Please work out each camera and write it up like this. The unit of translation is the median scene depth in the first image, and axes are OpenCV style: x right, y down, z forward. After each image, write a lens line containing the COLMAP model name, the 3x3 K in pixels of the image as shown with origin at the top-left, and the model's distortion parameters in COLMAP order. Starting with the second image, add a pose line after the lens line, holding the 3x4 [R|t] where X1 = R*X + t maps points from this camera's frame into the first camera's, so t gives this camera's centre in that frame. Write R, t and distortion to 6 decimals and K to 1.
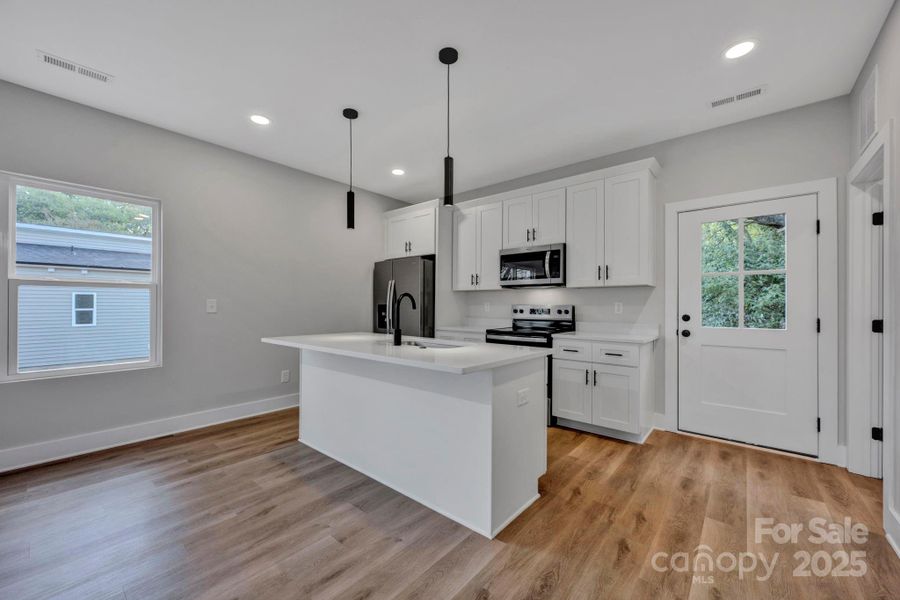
lens RADIAL K [[352.6, 0, 452.3], [0, 352.6, 303.3], [0, 0, 1]] dist [0.000259, -0.000514]
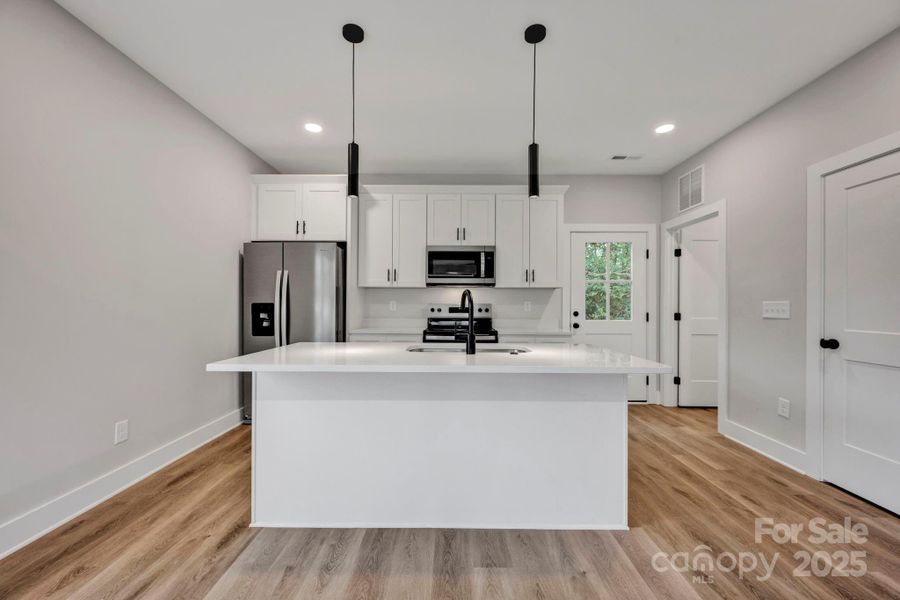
lens RADIAL K [[352.6, 0, 451.7], [0, 352.6, 302.9], [0, 0, 1]] dist [0.000259, -0.000514]
pose [[0.770267, 0.001255, 0.637721, -0.557742], [-0.004486, 0.999984, 0.003450, -0.001440], [-0.637706, -0.005518, 0.770260, 0.311578]]
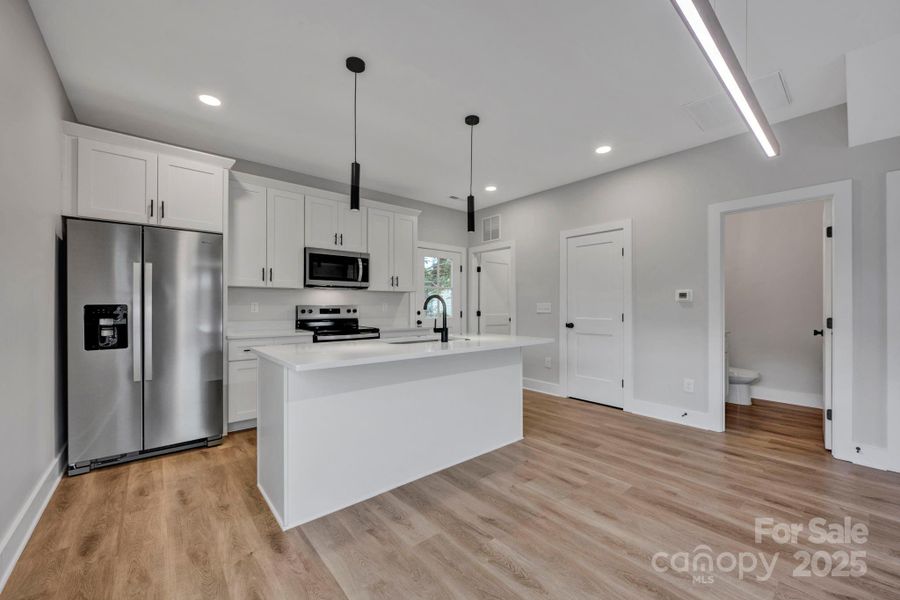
lens RADIAL K [[352.6, 0, 451.8], [0, 352.6, 303.3], [0, 0, 1]] dist [0.000259, -0.000514]
pose [[0.167348, 0.003341, 0.985892, -0.983529], [-0.005387, 0.999982, -0.002475, 0.000312], [-0.985883, -0.004897, 0.167363, 0.618946]]
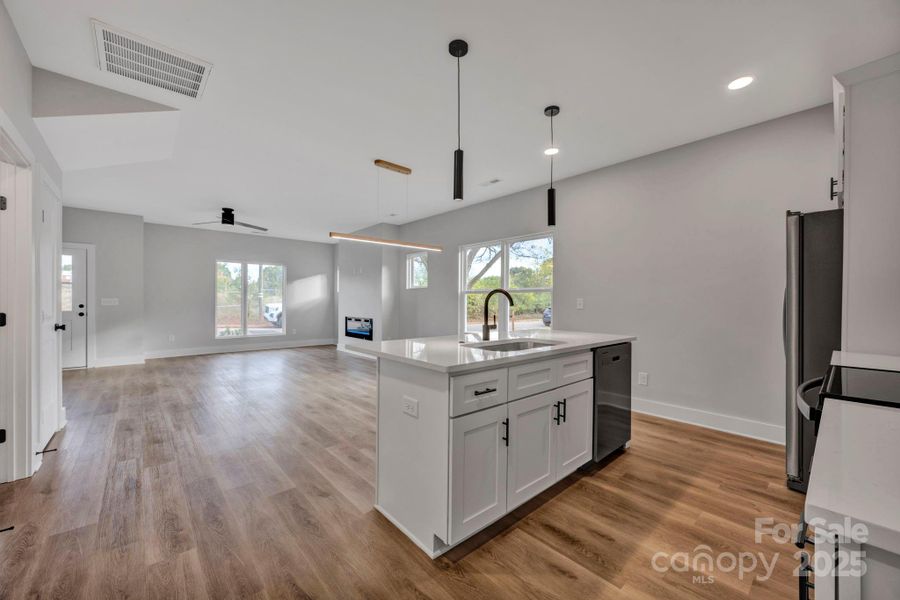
lens RADIAL K [[352.6, 0, 450.4], [0, 352.6, 302.2], [0, 0, 1]] dist [0.000259, -0.000514]
pose [[-0.143932, -0.004230, -0.989579, 0.700919], [-0.000514, 0.999991, -0.004200, 0.008485], [0.989587, -0.000096, -0.143933, 0.819235]]
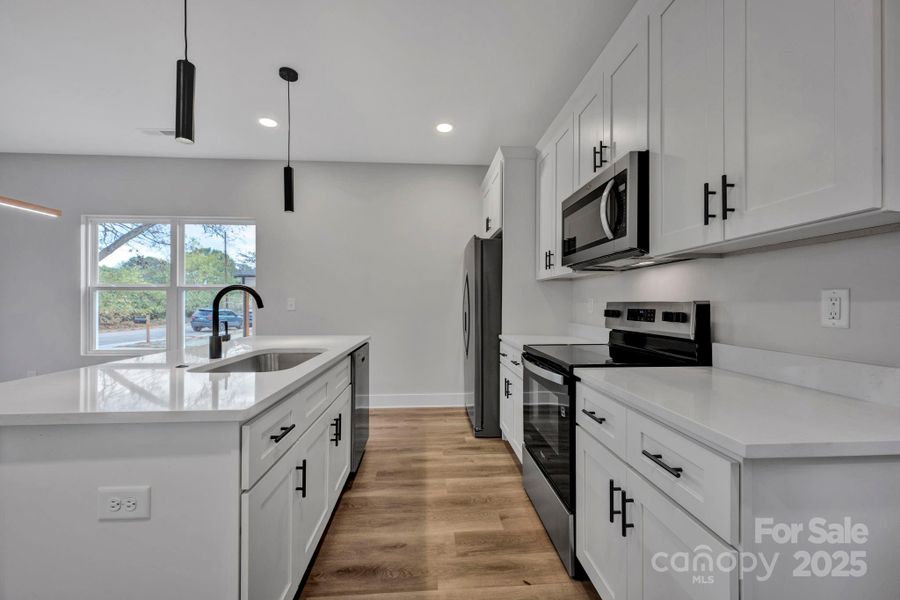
lens RADIAL K [[352.6, 0, 451.9], [0, 352.6, 302.9], [0, 0, 1]] dist [0.000259, -0.000514]
pose [[0.693994, -0.004526, -0.719967, 0.551697], [0.007842, 0.999968, 0.001273, 0.006218], [0.719938, -0.006529, 0.694007, 0.663443]]
